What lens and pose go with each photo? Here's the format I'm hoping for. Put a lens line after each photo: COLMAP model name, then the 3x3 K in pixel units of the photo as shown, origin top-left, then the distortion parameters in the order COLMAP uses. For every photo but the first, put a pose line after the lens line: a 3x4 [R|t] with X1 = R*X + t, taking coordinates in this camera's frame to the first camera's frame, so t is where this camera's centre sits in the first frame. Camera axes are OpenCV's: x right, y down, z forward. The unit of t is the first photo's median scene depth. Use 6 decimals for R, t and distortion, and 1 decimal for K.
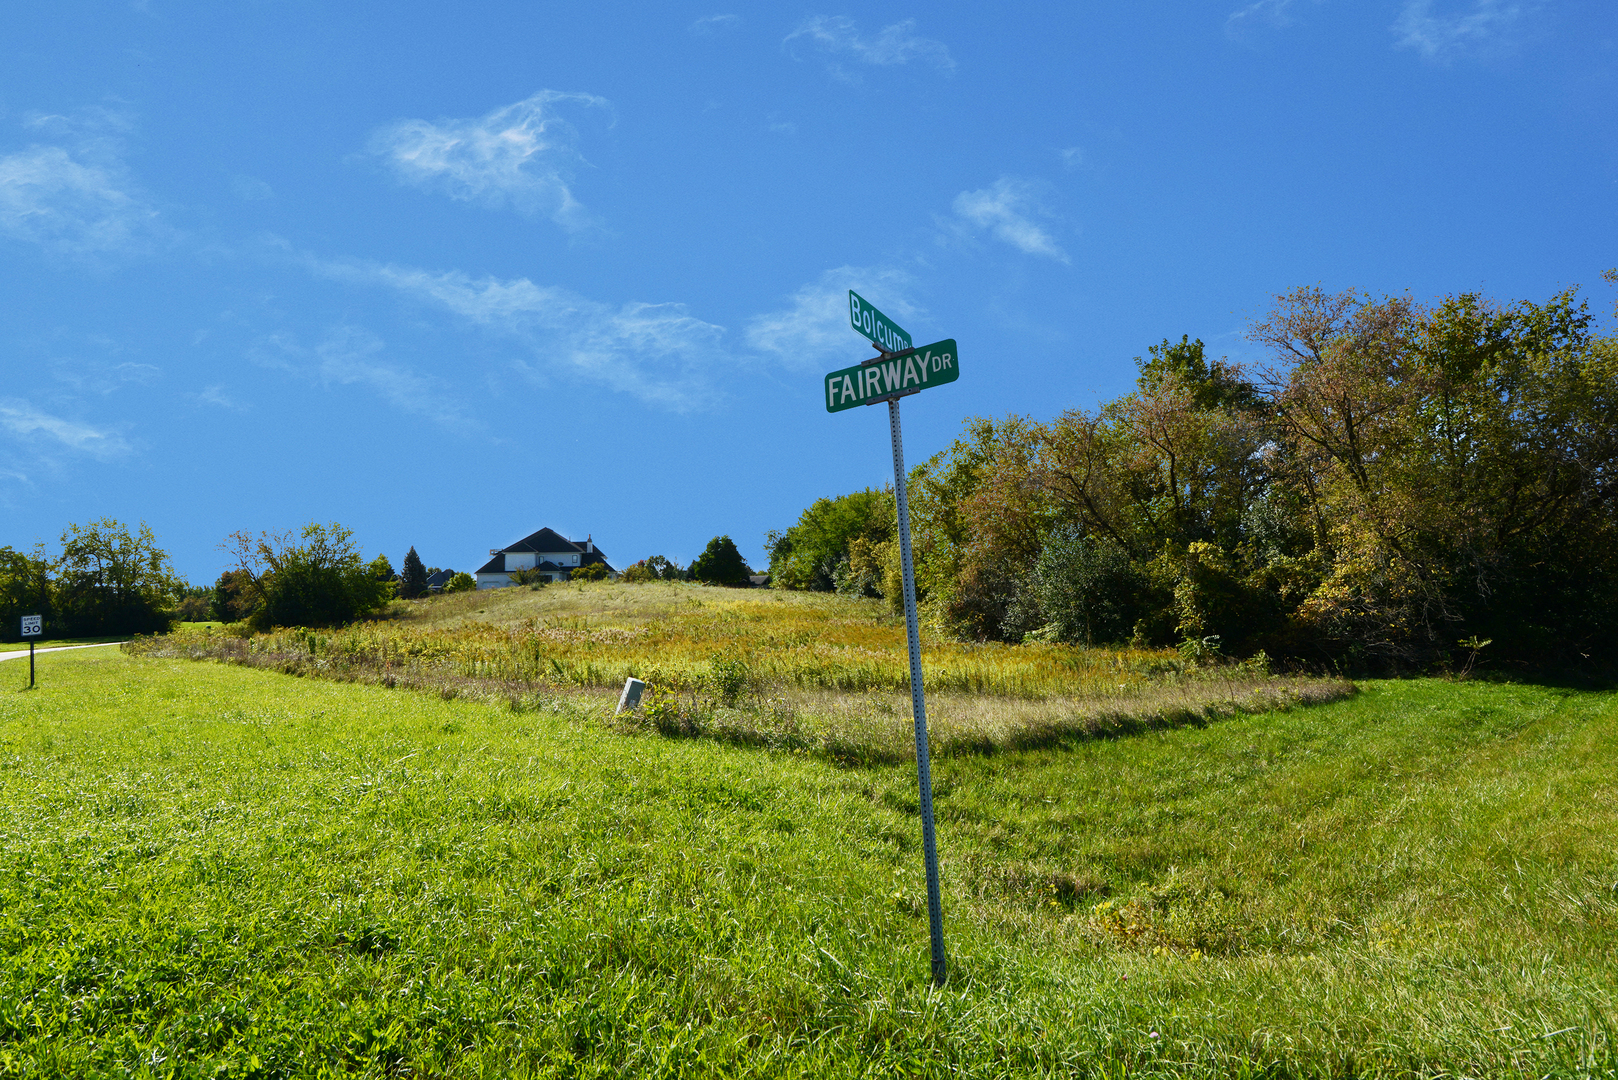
lens RADIAL K [[864.9, 0, 811.1], [0, 864.9, 540.5], [0, 0, 1]] dist [-0.012532, 0.000555]
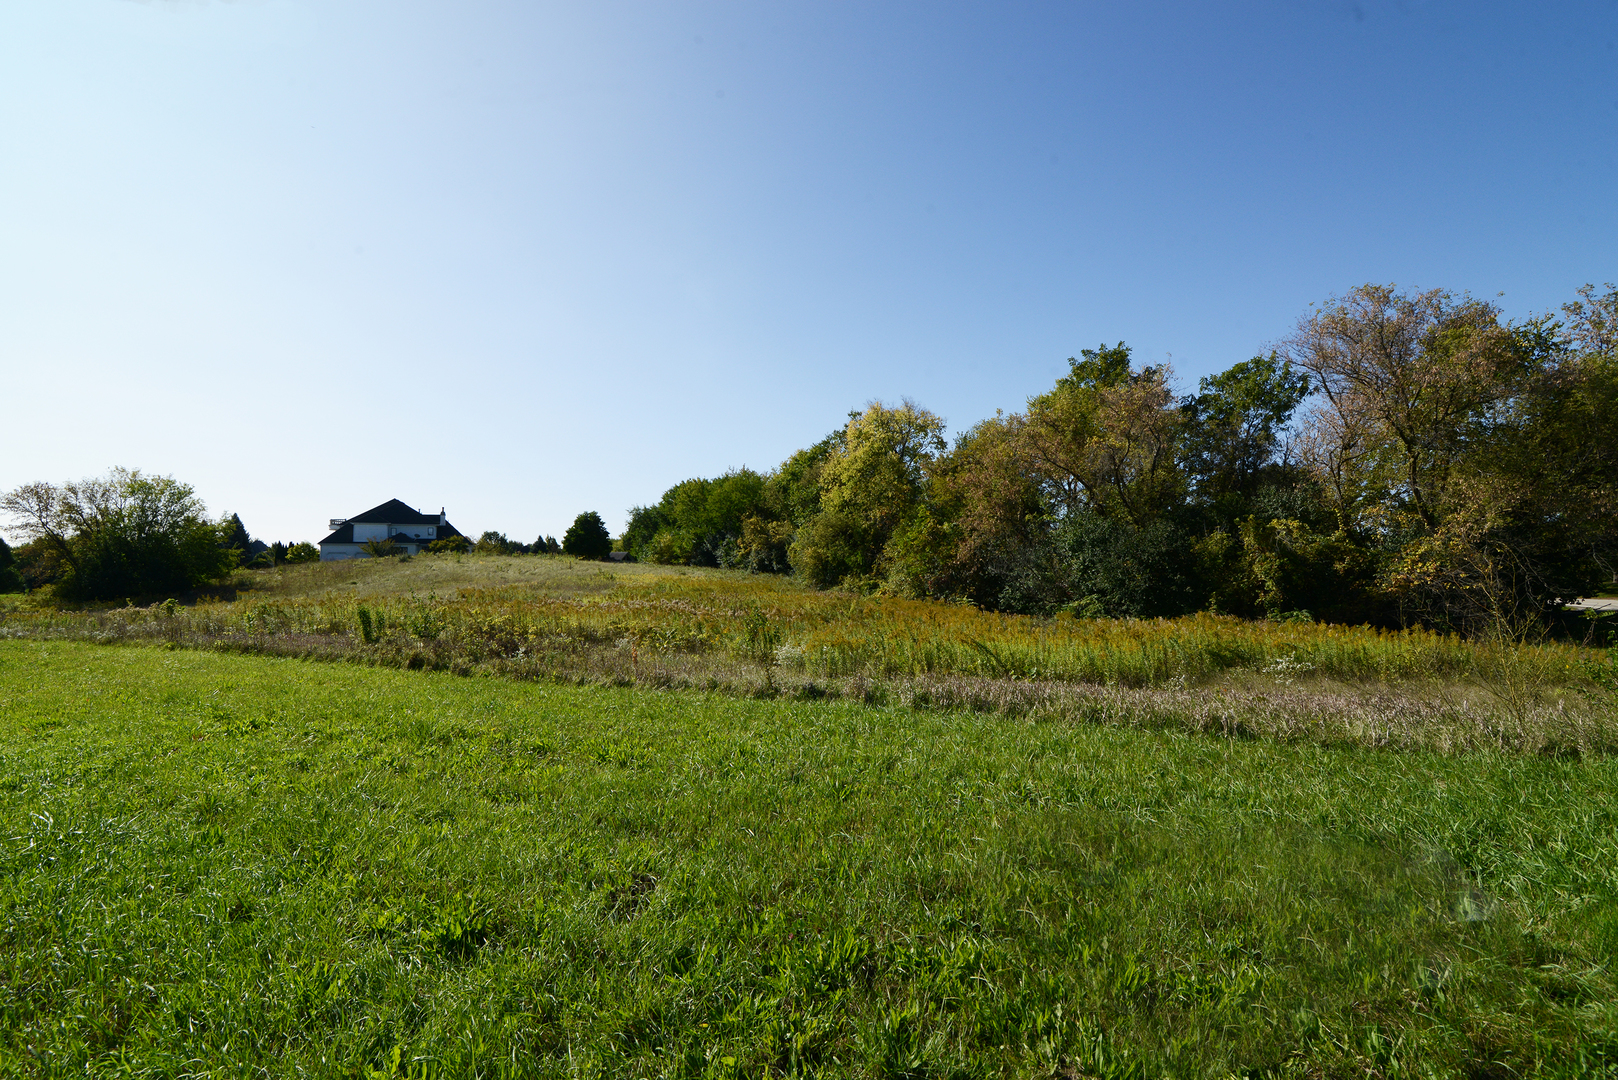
lens RADIAL K [[736.9, 0, 799.4], [0, 736.9, 546.2], [0, 0, 1]] dist [-0.014067, 0.000012]
pose [[0.963586, 0.021748, 0.266512, -0.208211], [-0.028461, 0.999367, 0.021352, 0.019227], [-0.265879, -0.028160, 0.963595, 0.174952]]
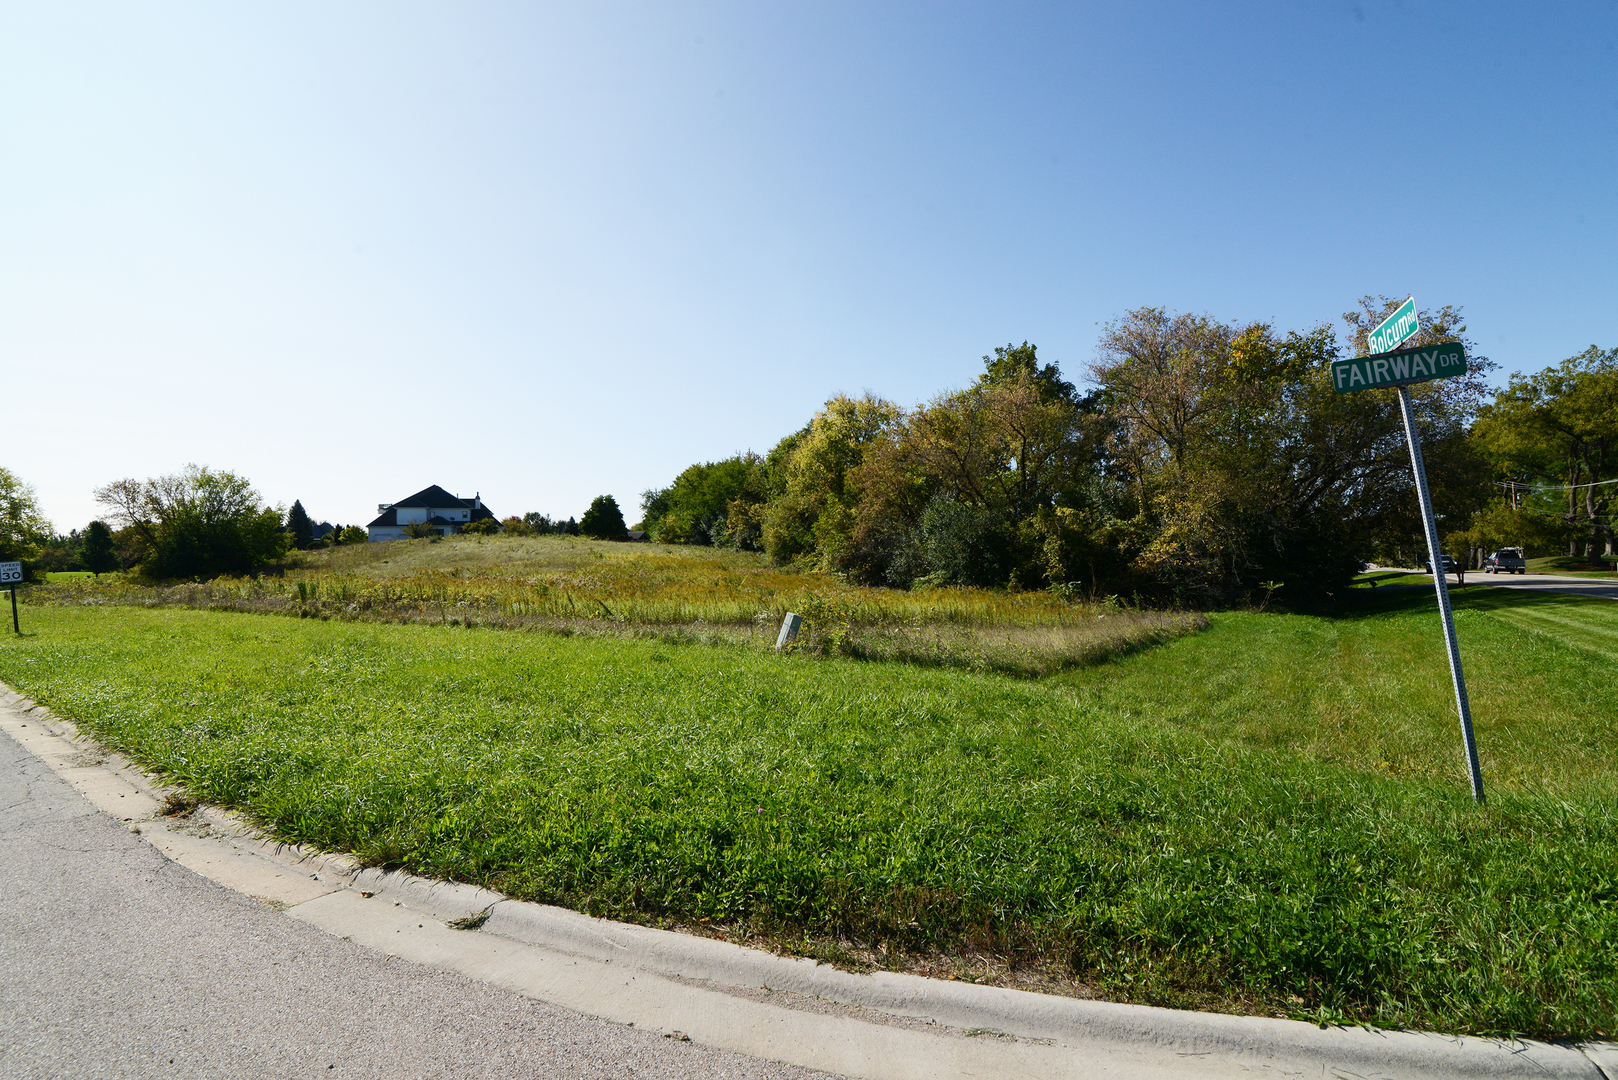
lens RADIAL K [[736.9, 0, 802.8], [0, 736.9, 552.7], [0, 0, 1]] dist [-0.014067, 0.000012]
pose [[0.980630, 0.005163, 0.195802, -0.082474], [-0.018308, 0.997692, 0.065384, 0.002756], [-0.195012, -0.067703, 0.978461, 0.006399]]
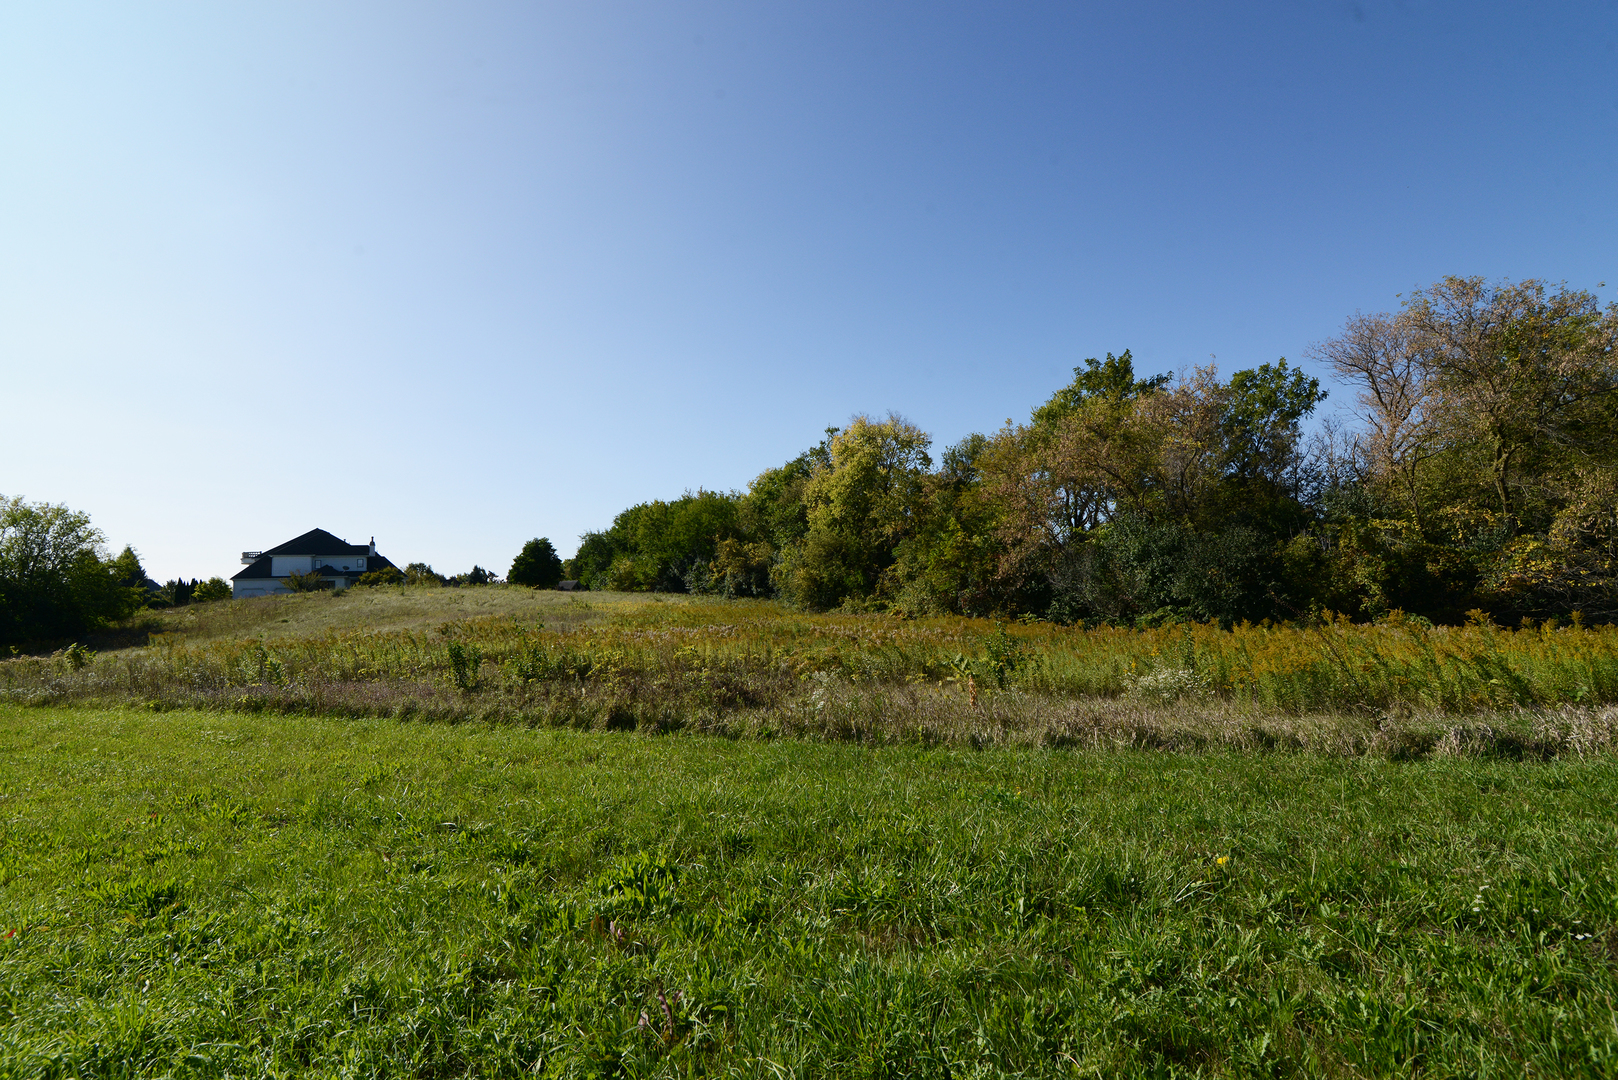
lens RADIAL K [[736.9, 0, 800.9], [0, 736.9, 544.9], [0, 0, 1]] dist [-0.014067, 0.000012]
pose [[0.931958, 0.012082, 0.362364, -0.282144], [-0.006346, 0.999835, -0.017016, 0.029330], [-0.362510, 0.013559, 0.931881, 0.265846]]
